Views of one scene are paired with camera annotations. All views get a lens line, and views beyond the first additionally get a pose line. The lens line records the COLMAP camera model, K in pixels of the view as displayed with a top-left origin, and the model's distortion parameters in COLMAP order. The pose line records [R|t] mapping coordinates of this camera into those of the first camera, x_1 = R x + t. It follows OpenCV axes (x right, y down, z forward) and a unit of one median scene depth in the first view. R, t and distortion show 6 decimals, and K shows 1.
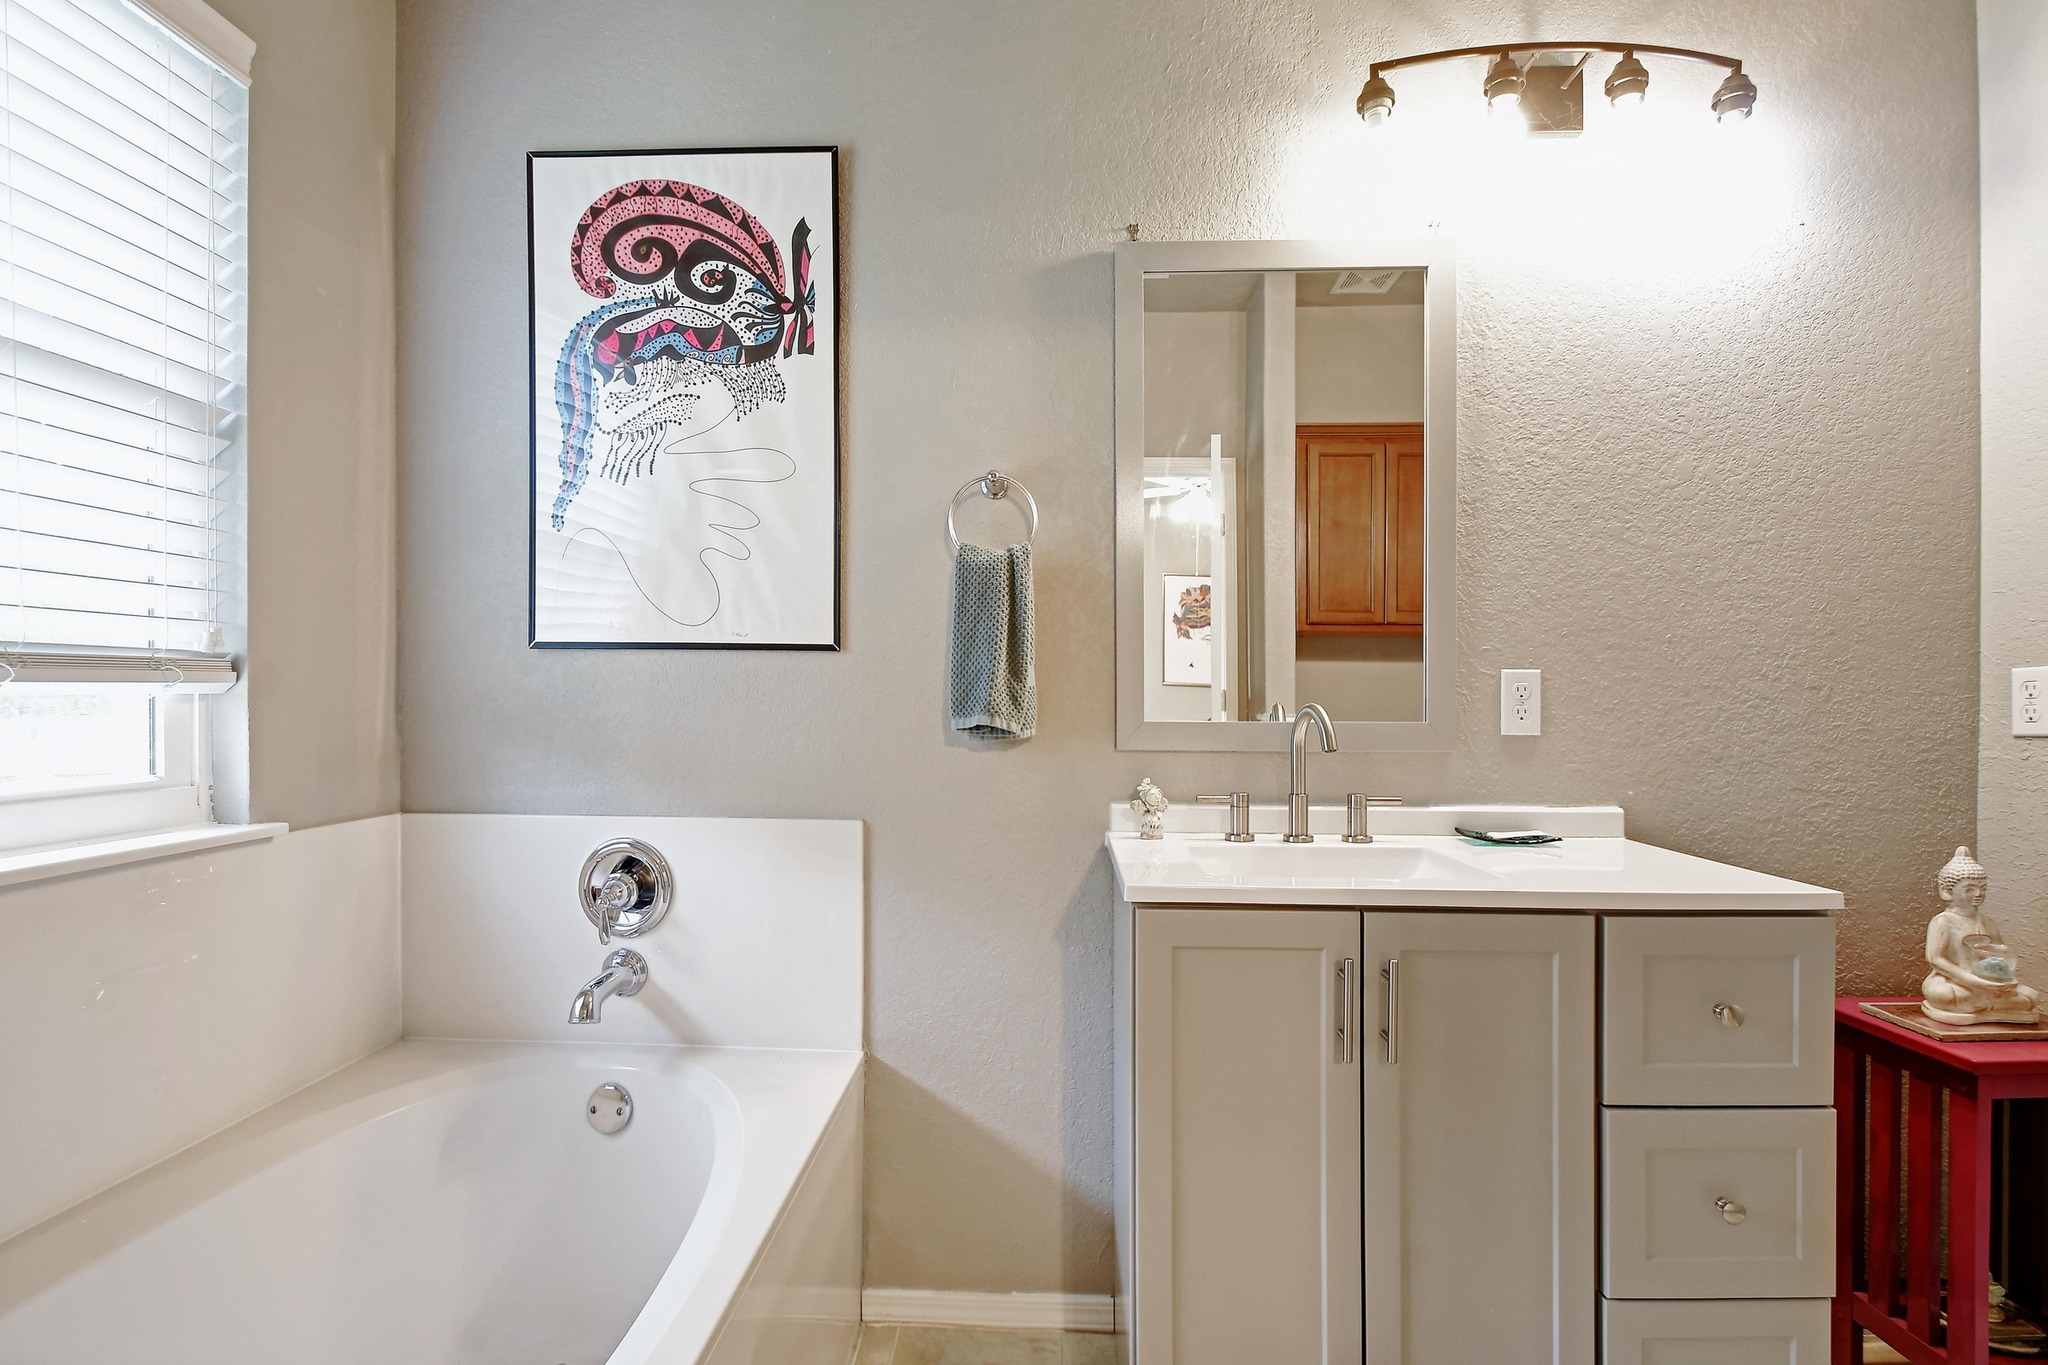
lens RADIAL K [[901.9, 0, 1027.4], [0, 901.9, 692.5], [0, 0, 1]] dist [0.001696, -0.000833]
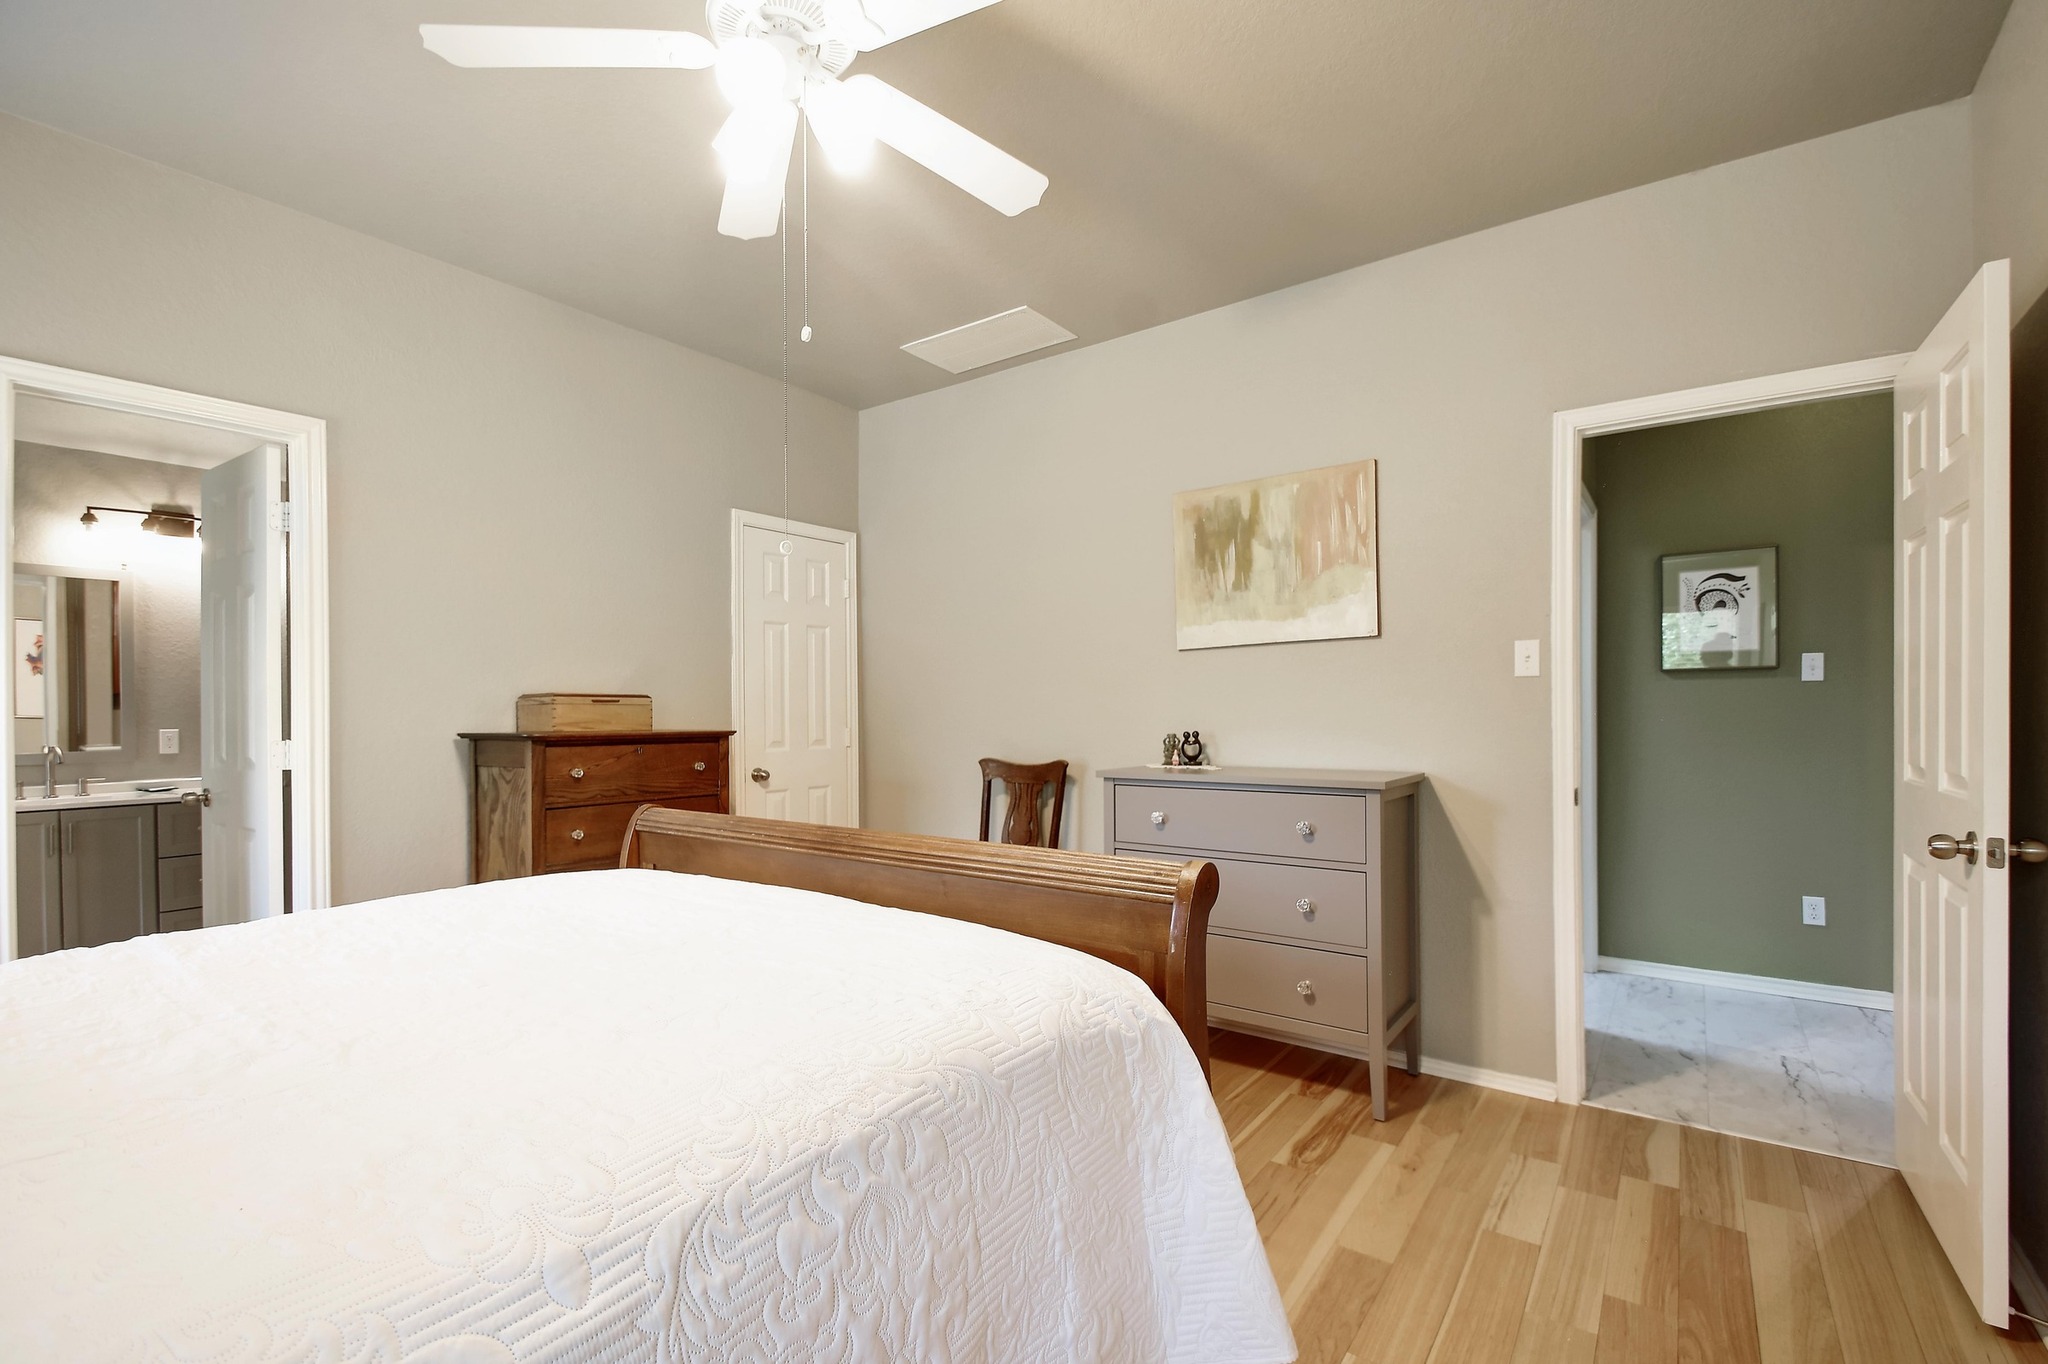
lens RADIAL K [[901.9, 0, 1019.7], [0, 901.9, 699.8], [0, 0, 1]] dist [0.001696, -0.000833]
pose [[0.564244, -0.003554, 0.825600, -0.264137], [0.012075, 0.999919, -0.003948, -0.074792], [-0.825520, 0.012197, 0.564242, -2.720332]]
